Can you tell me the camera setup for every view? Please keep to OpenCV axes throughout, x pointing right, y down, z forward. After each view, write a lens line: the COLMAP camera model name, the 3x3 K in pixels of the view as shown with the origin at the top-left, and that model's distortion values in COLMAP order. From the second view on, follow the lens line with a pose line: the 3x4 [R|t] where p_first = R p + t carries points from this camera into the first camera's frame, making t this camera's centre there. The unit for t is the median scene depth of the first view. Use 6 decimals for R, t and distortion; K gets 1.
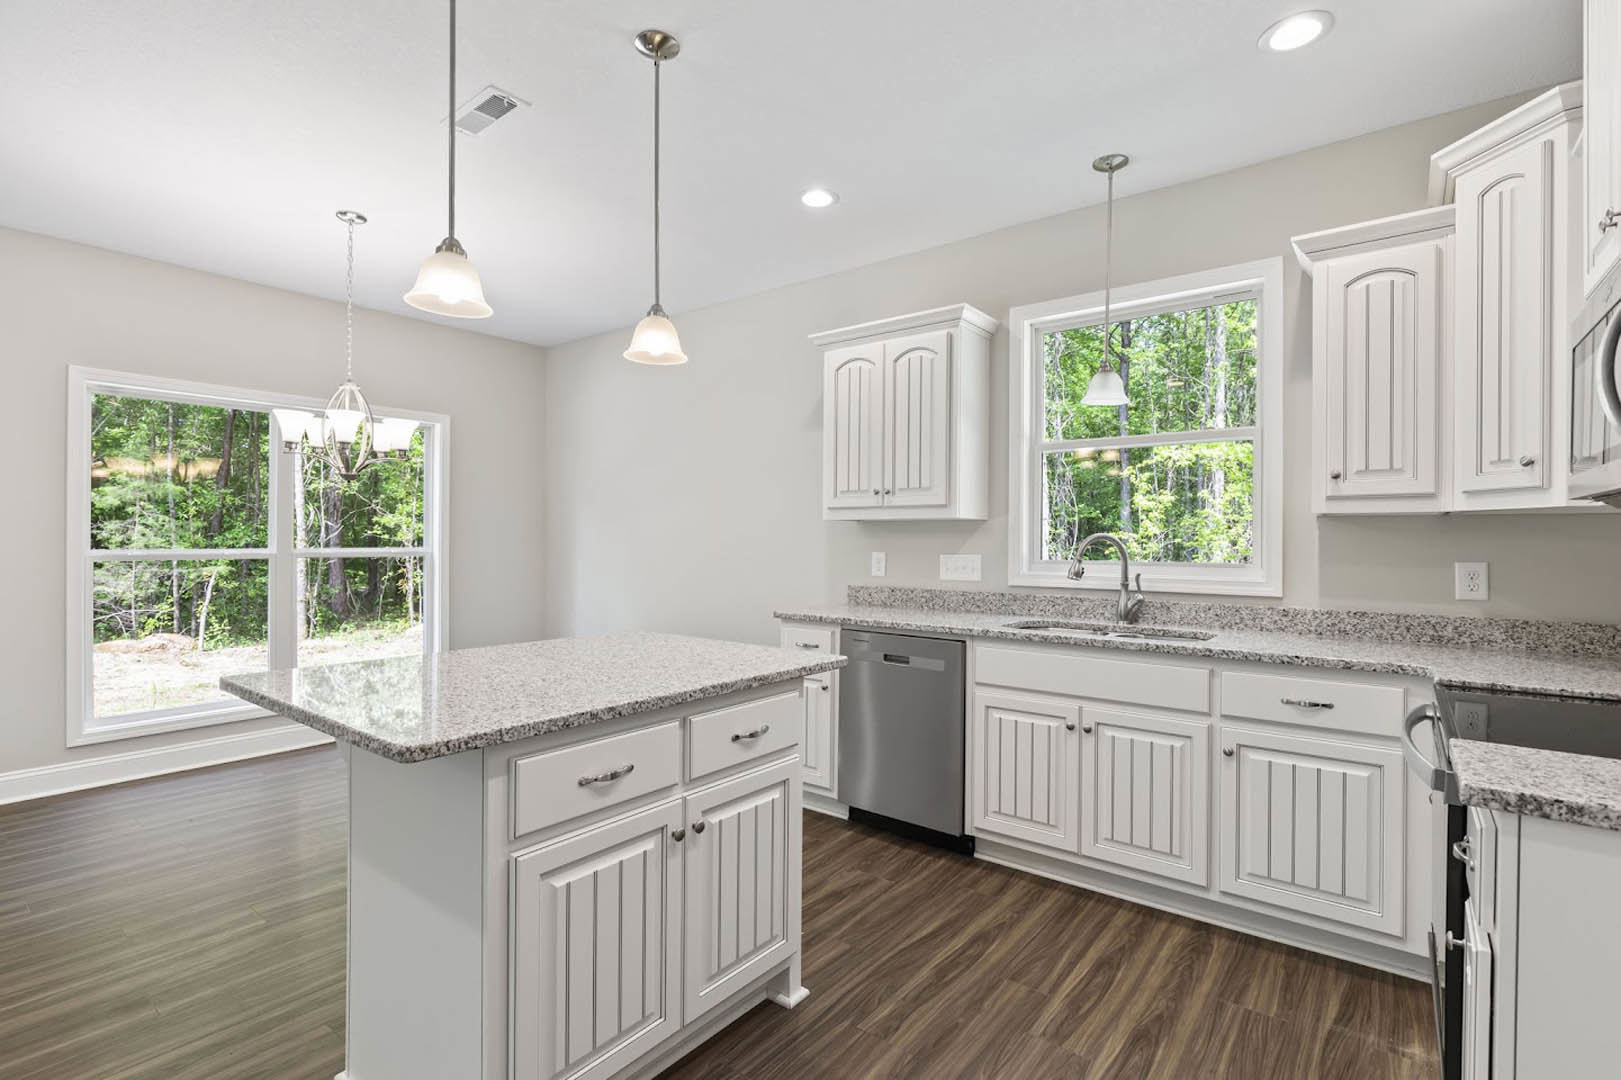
lens RADIAL K [[751.4, 0, 816.8], [0, 751.4, 536.8], [0, 0, 1]] dist [0.004249, 0.000321]
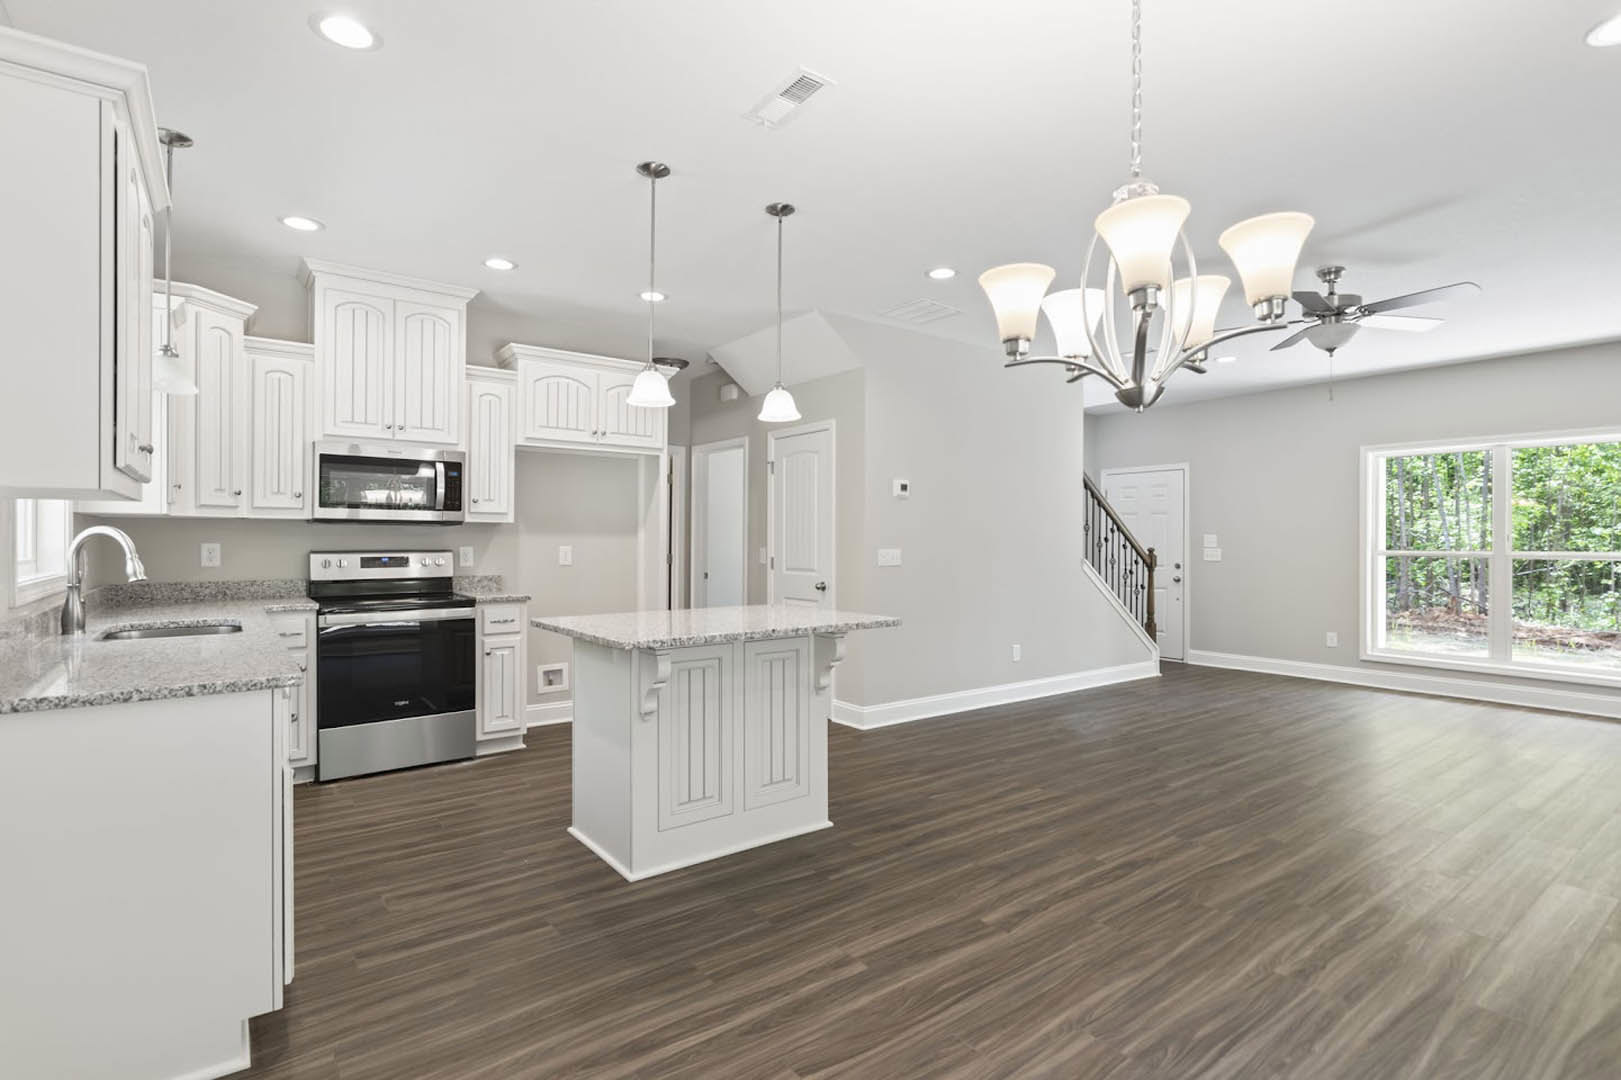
lens RADIAL K [[790.8, 0, 819.4], [0, 790.8, 539.1], [0, 0, 1]] dist [-0.002592, -0.000596]
pose [[-0.965455, -0.010088, 0.260373, -0.620861], [-0.011488, 0.999927, -0.003857, 0.004178], [-0.260315, -0.006715, -0.965500, 1.635724]]
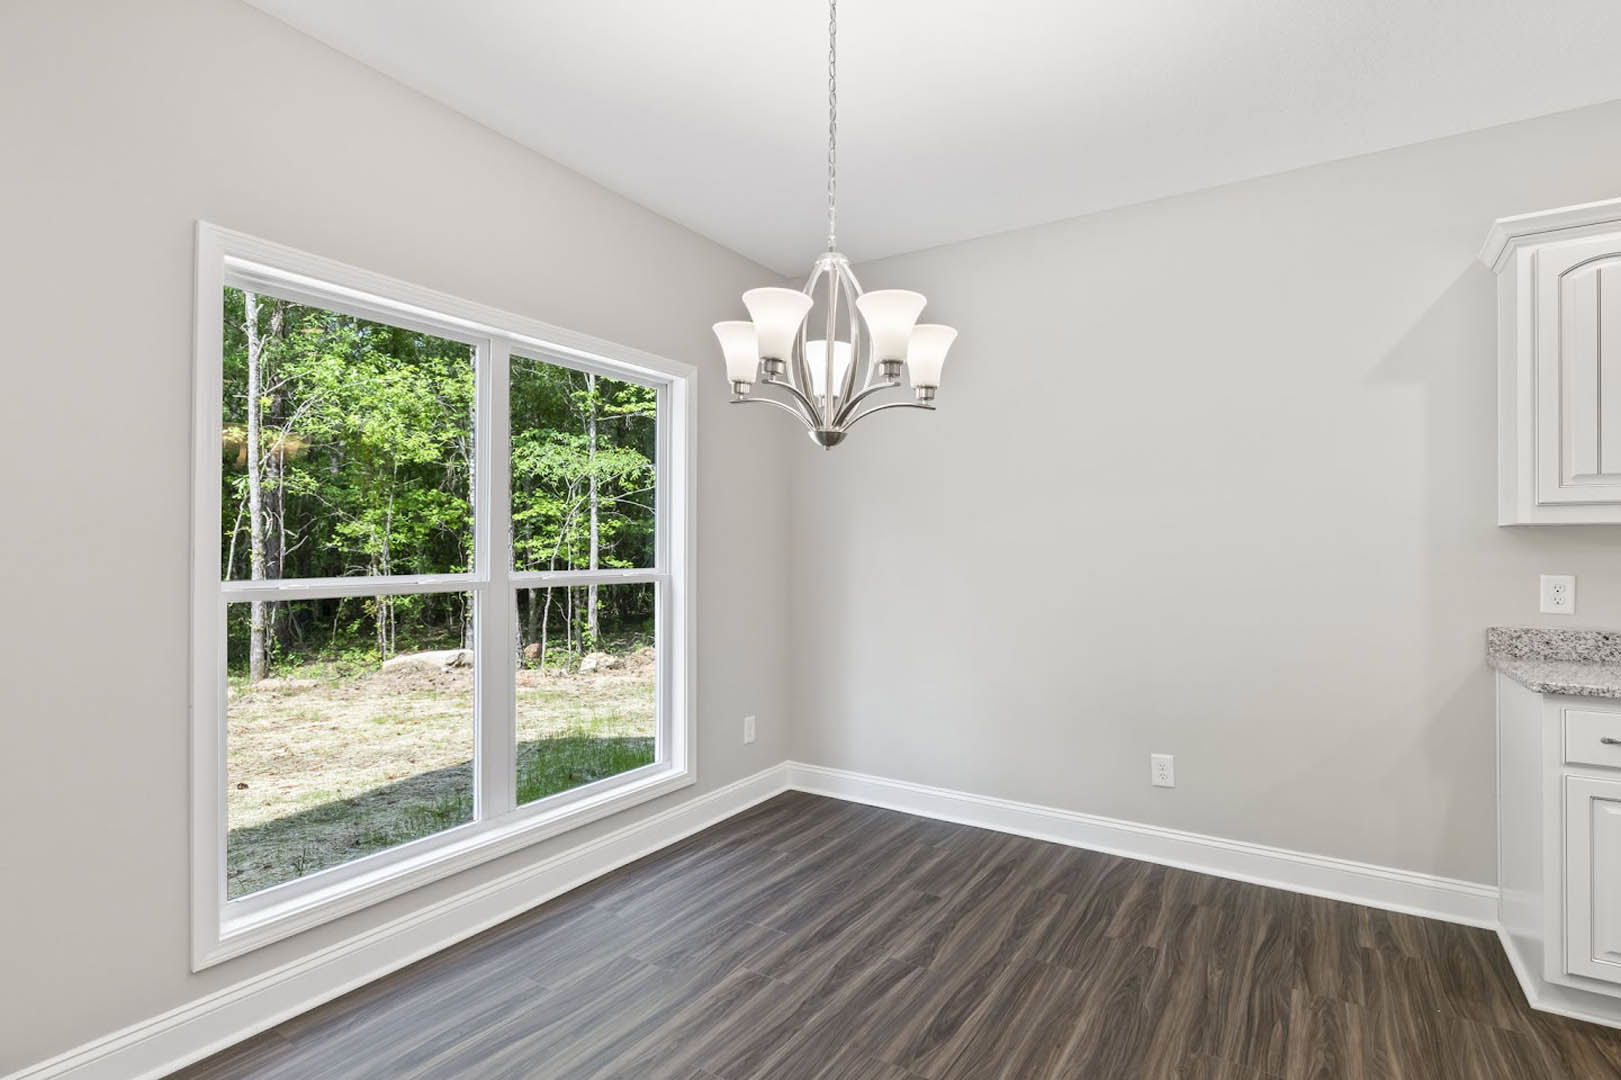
lens RADIAL K [[780.3, 0, 820.6], [0, 780.3, 544.3], [0, 0, 1]] dist [-0.000063, -0.000016]
pose [[0.995410, -0.003657, 0.095631, -0.750449], [0.003918, 0.999989, -0.002536, -0.007085], [-0.095621, 0.002899, 0.995414, 0.524335]]
